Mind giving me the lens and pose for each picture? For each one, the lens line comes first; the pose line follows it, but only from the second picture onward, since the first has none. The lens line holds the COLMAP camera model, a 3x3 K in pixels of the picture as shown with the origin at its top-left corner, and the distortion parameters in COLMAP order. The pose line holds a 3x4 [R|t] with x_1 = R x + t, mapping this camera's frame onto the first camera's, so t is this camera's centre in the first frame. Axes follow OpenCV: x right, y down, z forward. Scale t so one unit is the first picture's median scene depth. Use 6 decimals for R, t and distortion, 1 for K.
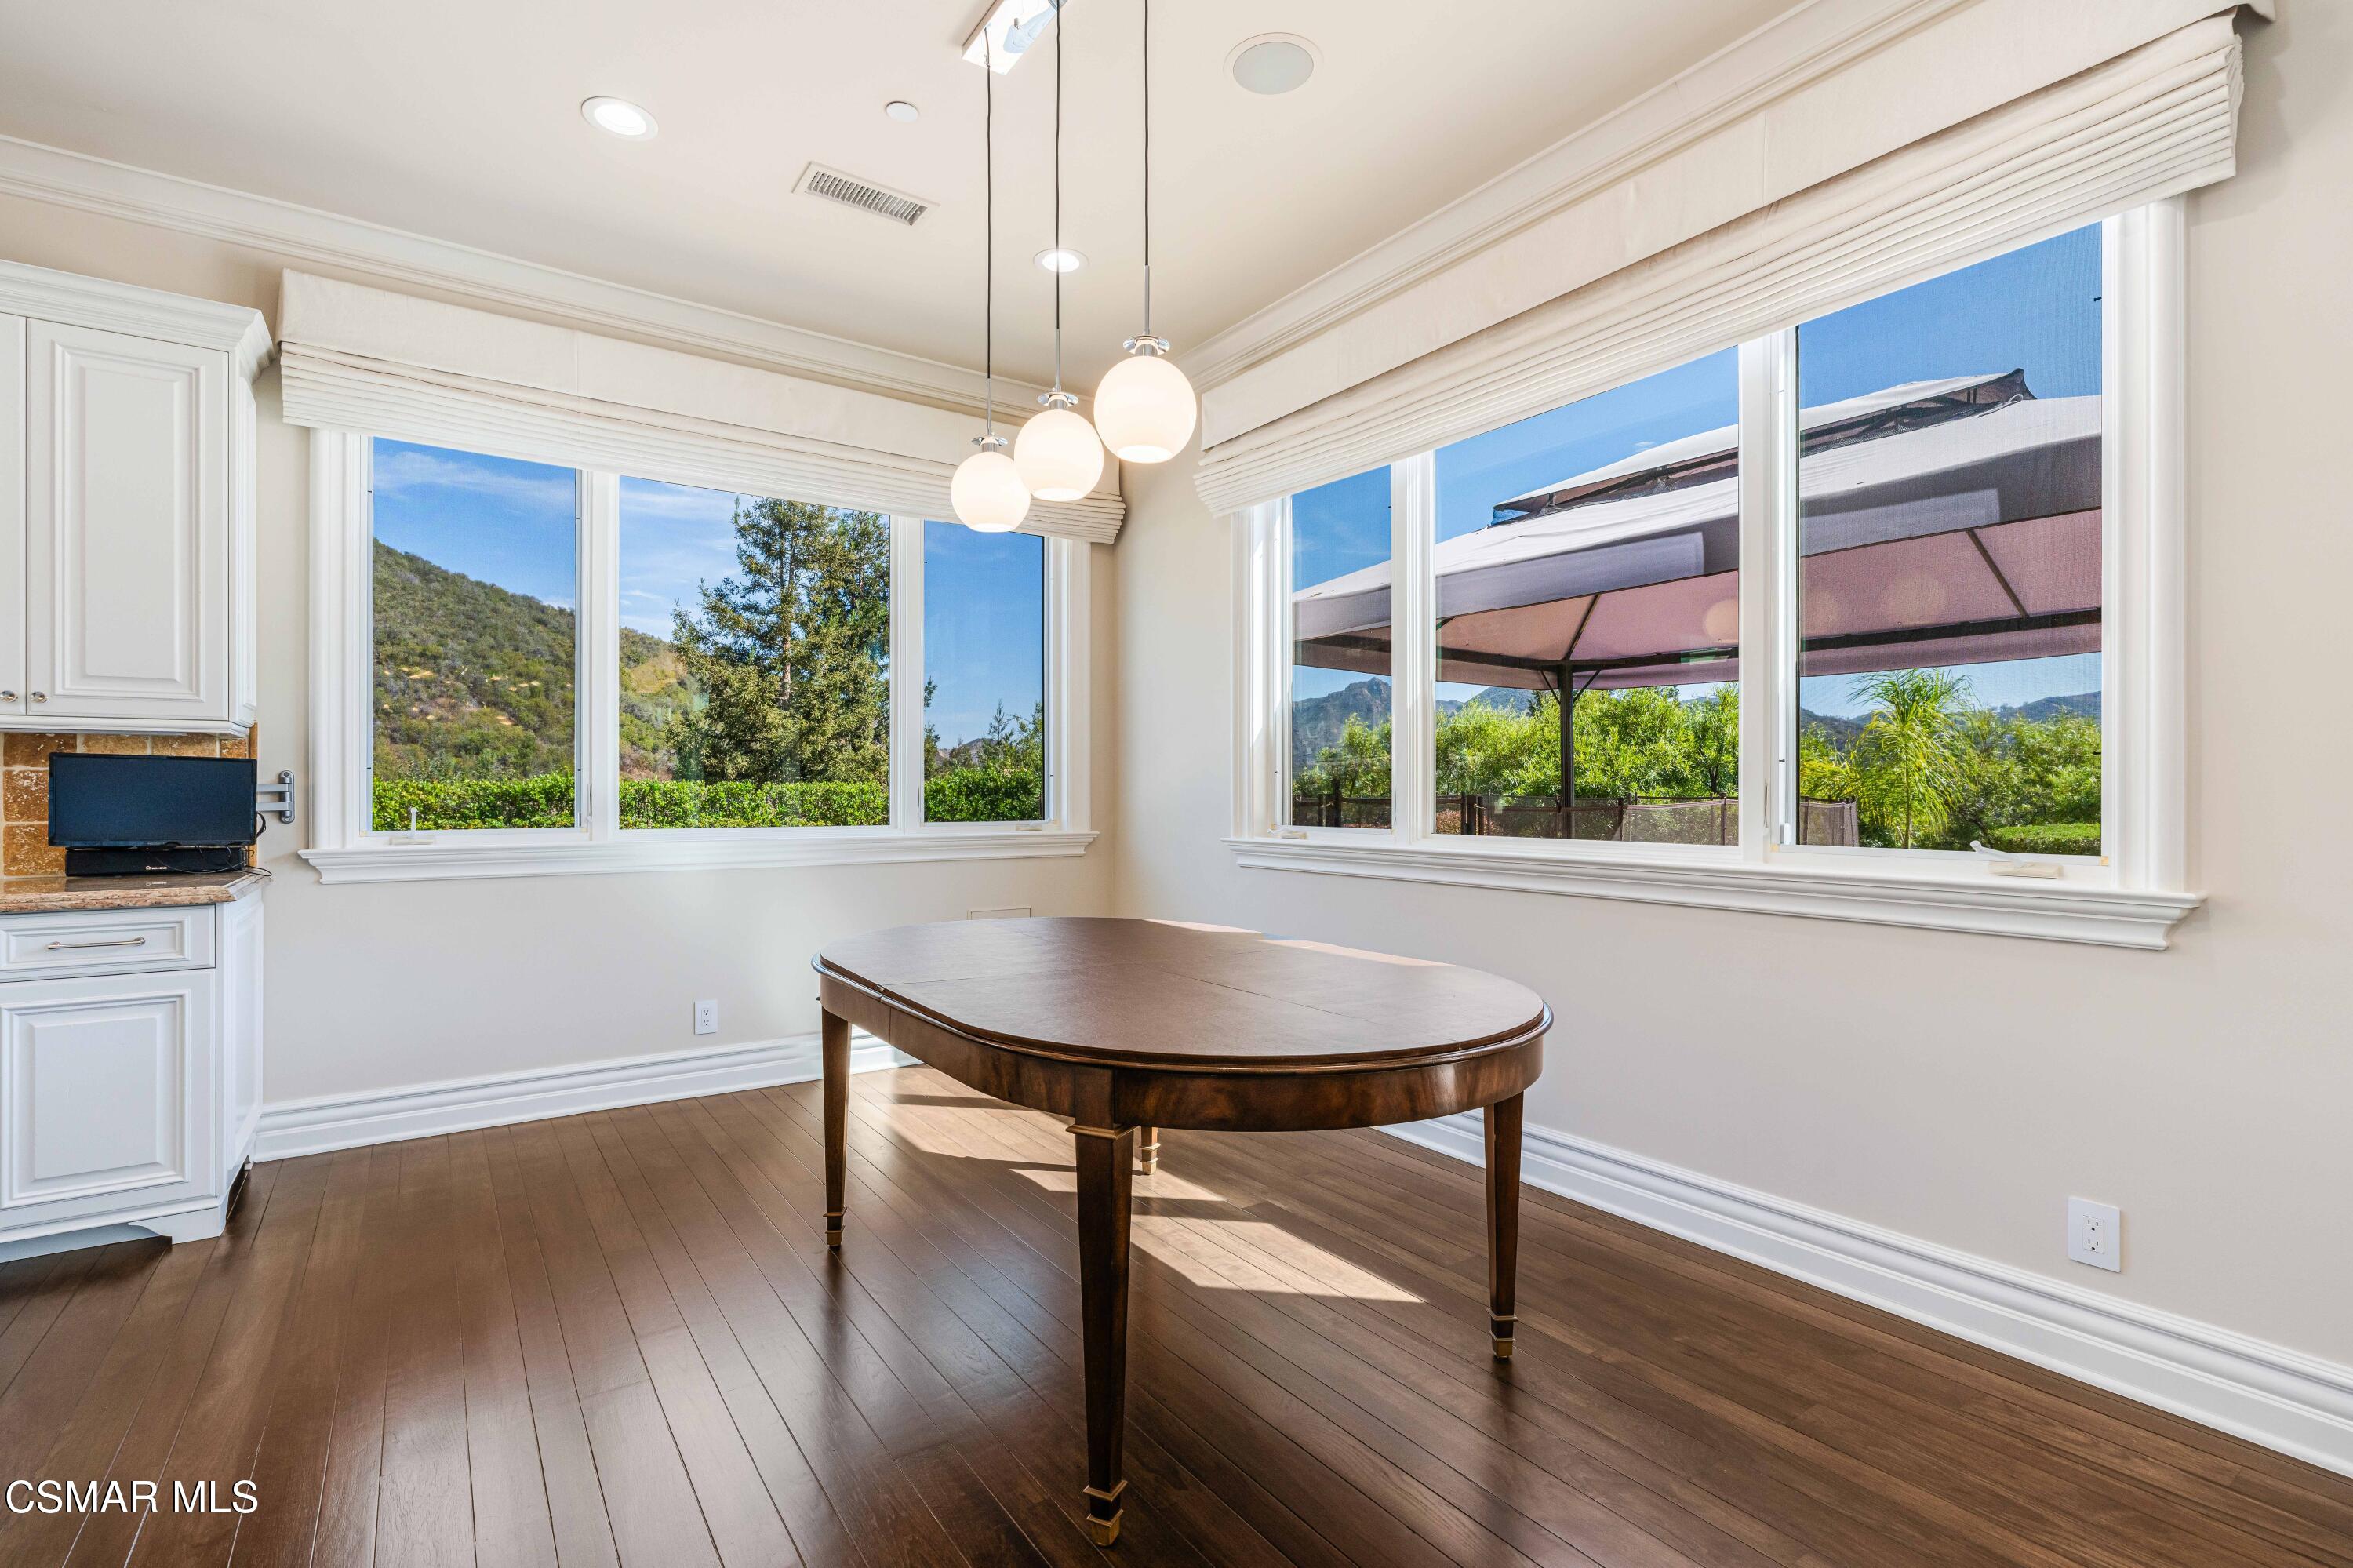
lens RADIAL K [[1068.8, 0, 1185.9], [0, 1068.8, 801.4], [0, 0, 1]] dist [-0.006593, 0.002146]
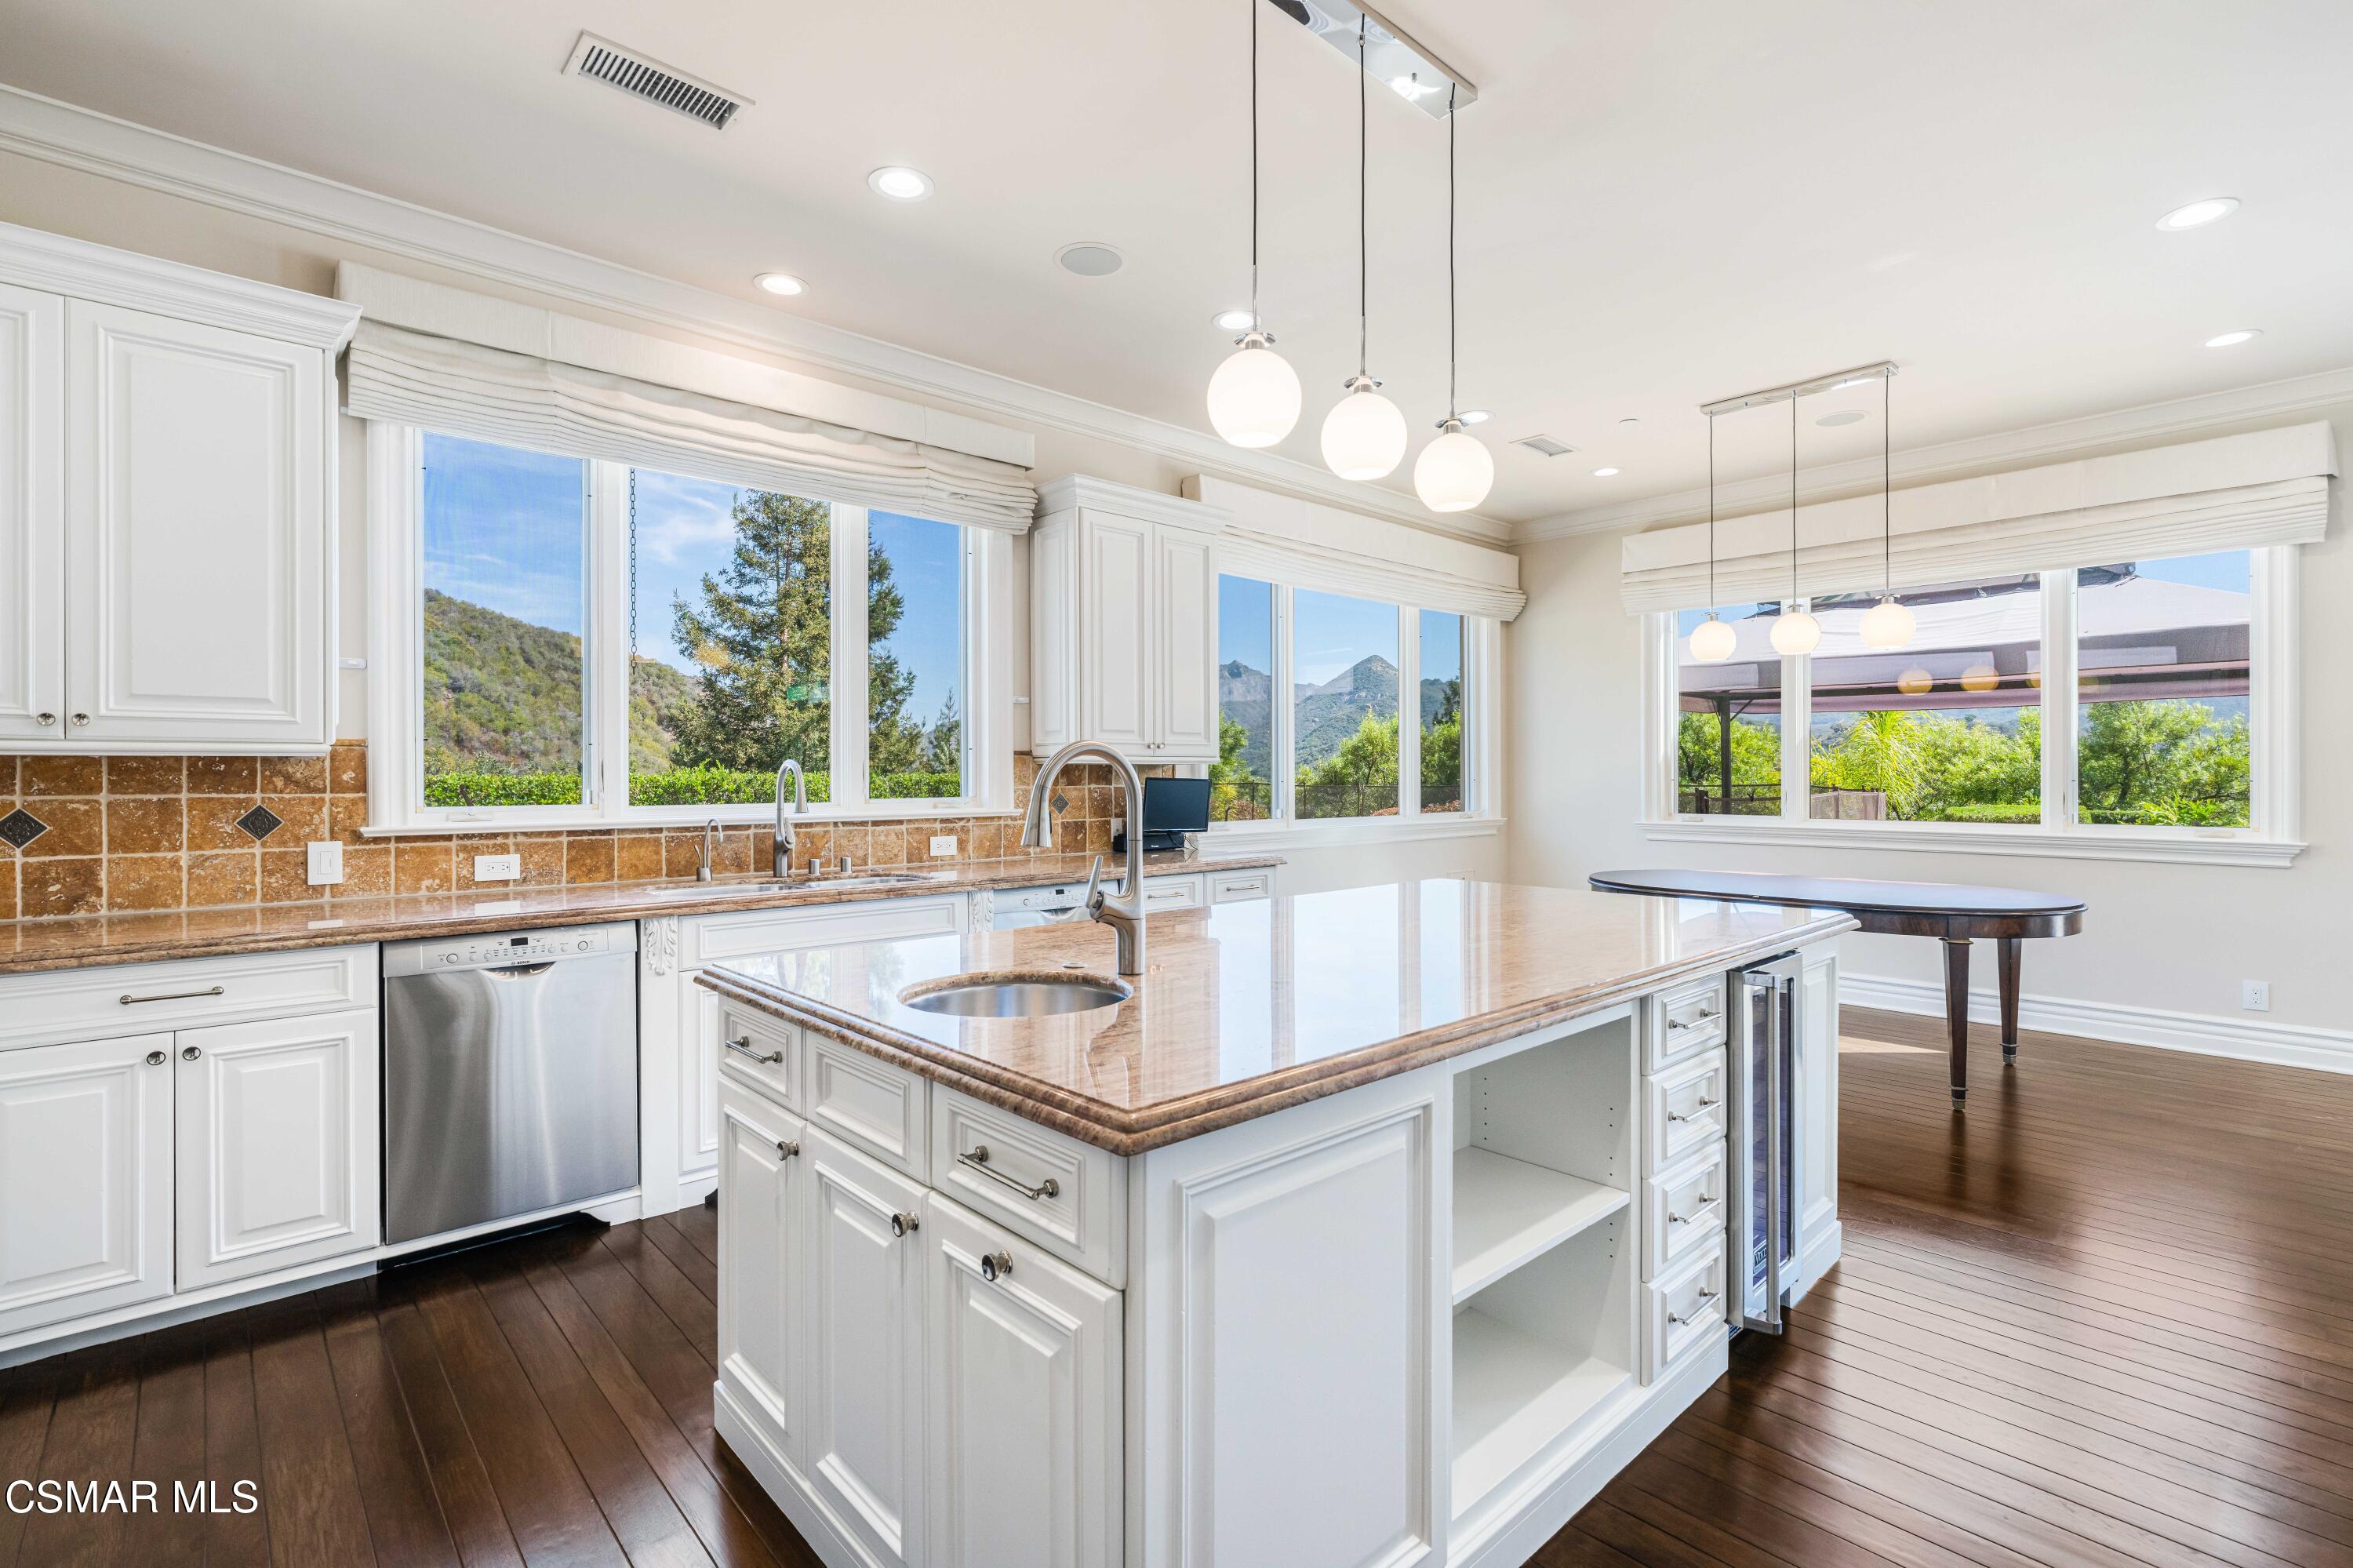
lens RADIAL K [[1068.8, 0, 1181.0], [0, 1068.8, 777.4], [0, 0, 1]] dist [-0.006593, 0.002146]
pose [[0.988752, -0.005097, 0.149480, -0.238896], [0.005662, 0.999978, -0.003353, -0.008171], [-0.149460, 0.004162, 0.988759, -0.121990]]
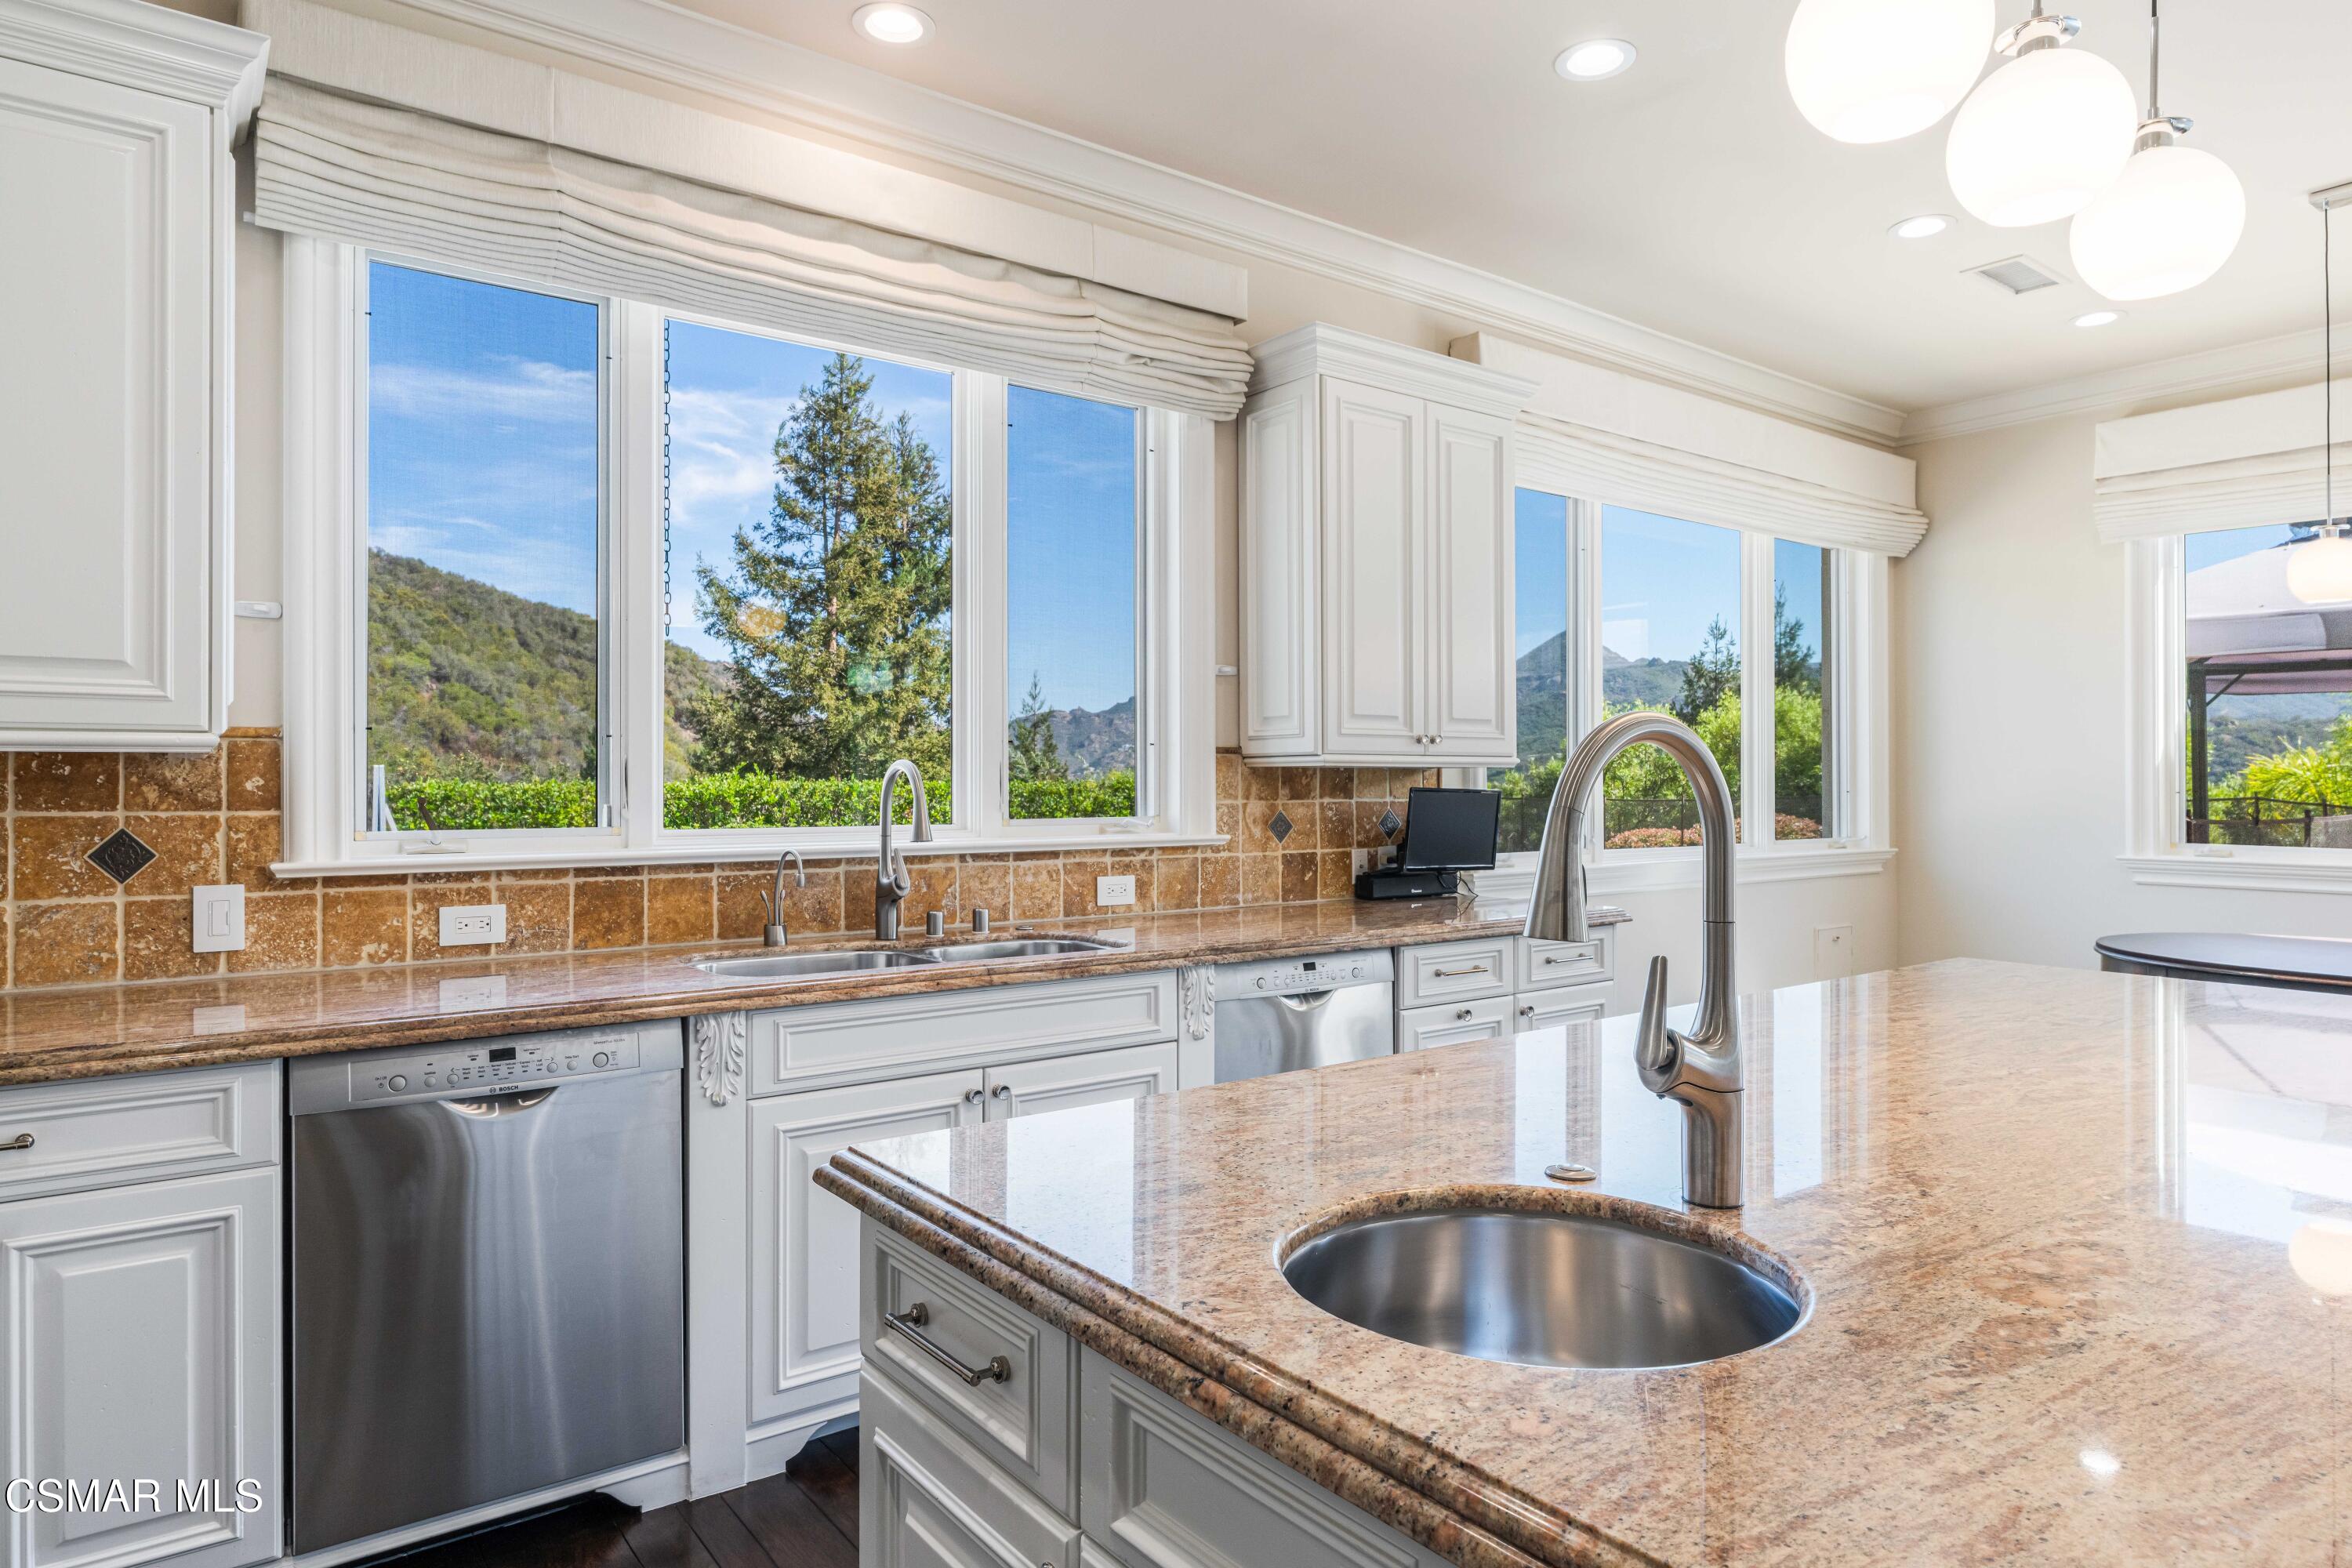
lens RADIAL K [[1360.0, 0, 1182.0], [0, 1360.0, 781.8], [0, 0, 1]] dist [-0.000266, -0.004986]
pose [[0.998661, -0.003238, 0.051634, -0.260025], [0.003621, 0.999966, -0.007342, -0.008617], [-0.051608, 0.007519, 0.998639, -0.070229]]
